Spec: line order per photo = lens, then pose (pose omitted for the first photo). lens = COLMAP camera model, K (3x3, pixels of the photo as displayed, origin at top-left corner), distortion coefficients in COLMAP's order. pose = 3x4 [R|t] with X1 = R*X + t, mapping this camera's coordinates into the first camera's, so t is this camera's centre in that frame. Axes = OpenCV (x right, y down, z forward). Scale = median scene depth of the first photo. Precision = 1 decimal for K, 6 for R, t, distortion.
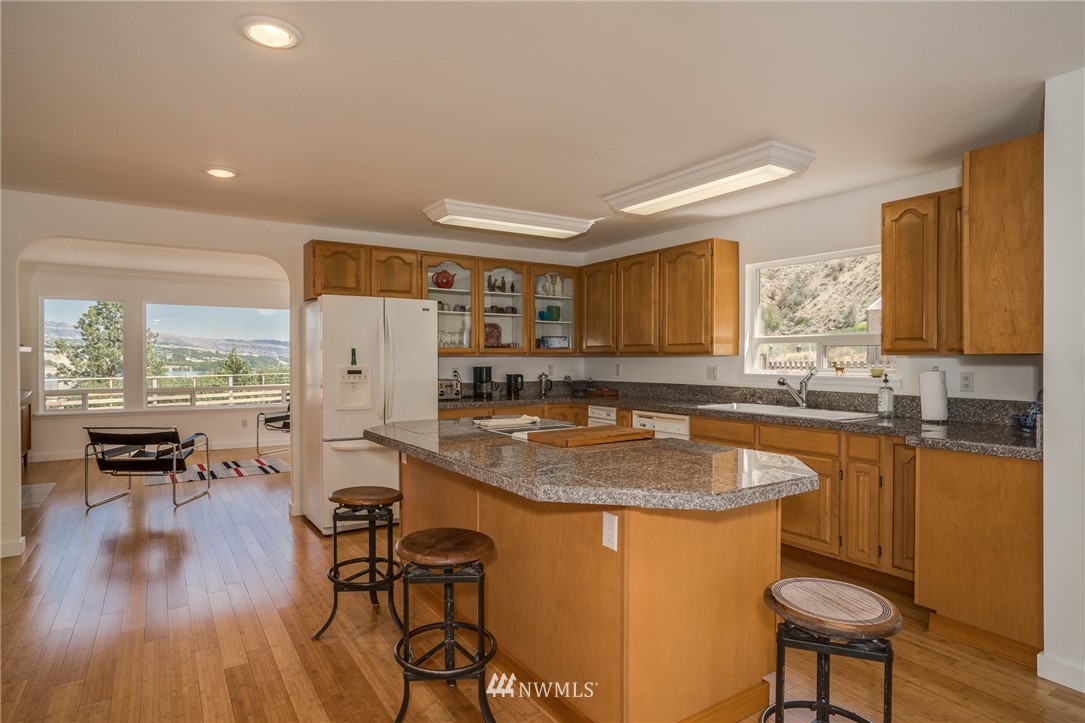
lens RADIAL K [[610.4, 0, 539.7], [0, 610.4, 367.0], [0, 0, 1]] dist [-0.026205, -0.000652]
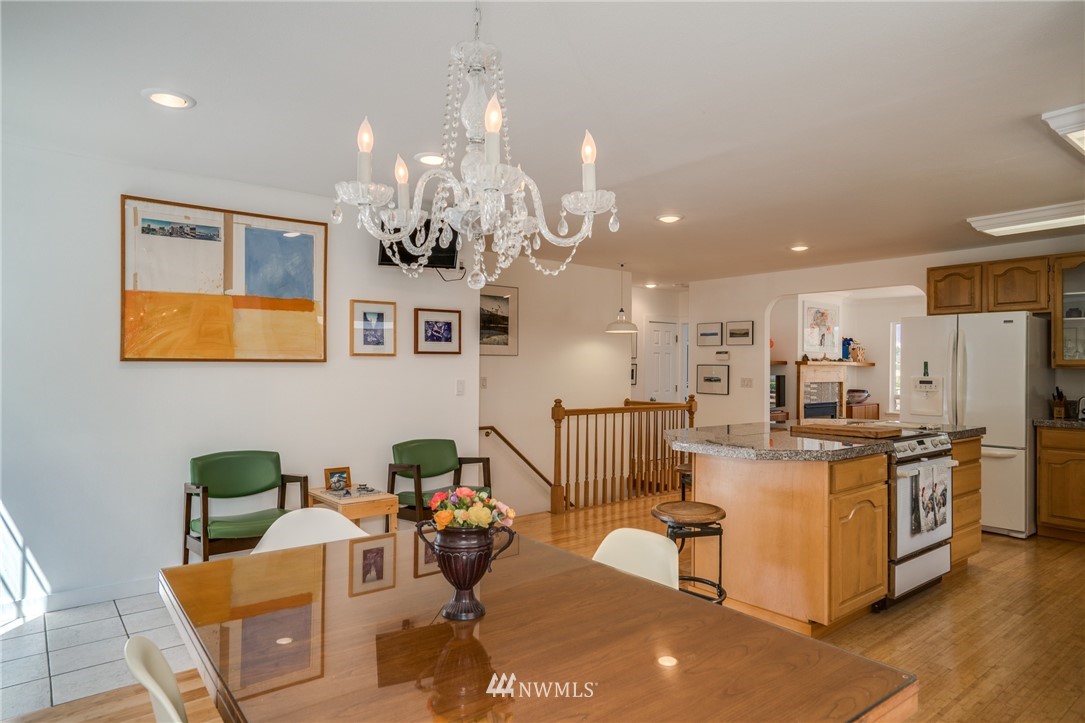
lens RADIAL K [[647.0, 0, 539.0], [0, 647.0, 362.7], [0, 0, 1]] dist [0.010478, 0.001260]
pose [[0.111450, -0.005587, -0.993754, 0.673011], [-0.023138, 0.999699, -0.008215, -0.001311], [0.993501, 0.023909, 0.111287, 0.112570]]
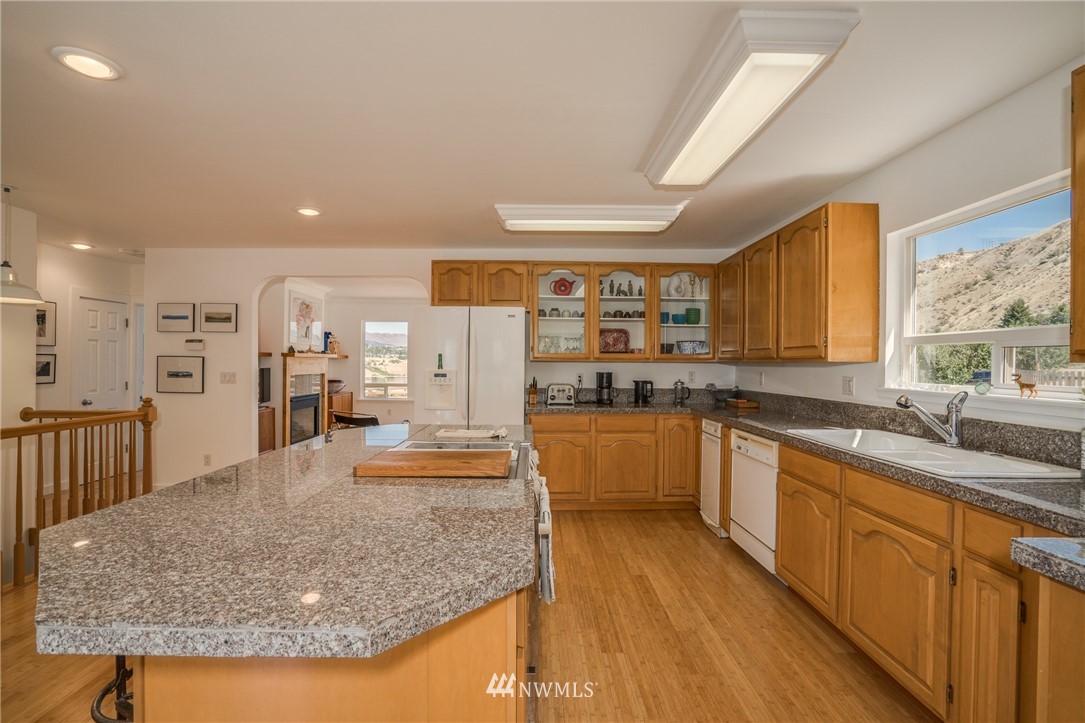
lens RADIAL K [[500.6, 0, 536.1], [0, 500.6, 363.5], [0, 0, 1]] dist [-0.031732, 0.004708]
pose [[0.843577, 0.006809, -0.536964, 0.266521], [-0.014844, 0.999833, -0.010643, -0.004756], [0.536802, 0.016949, 0.843538, 0.265604]]
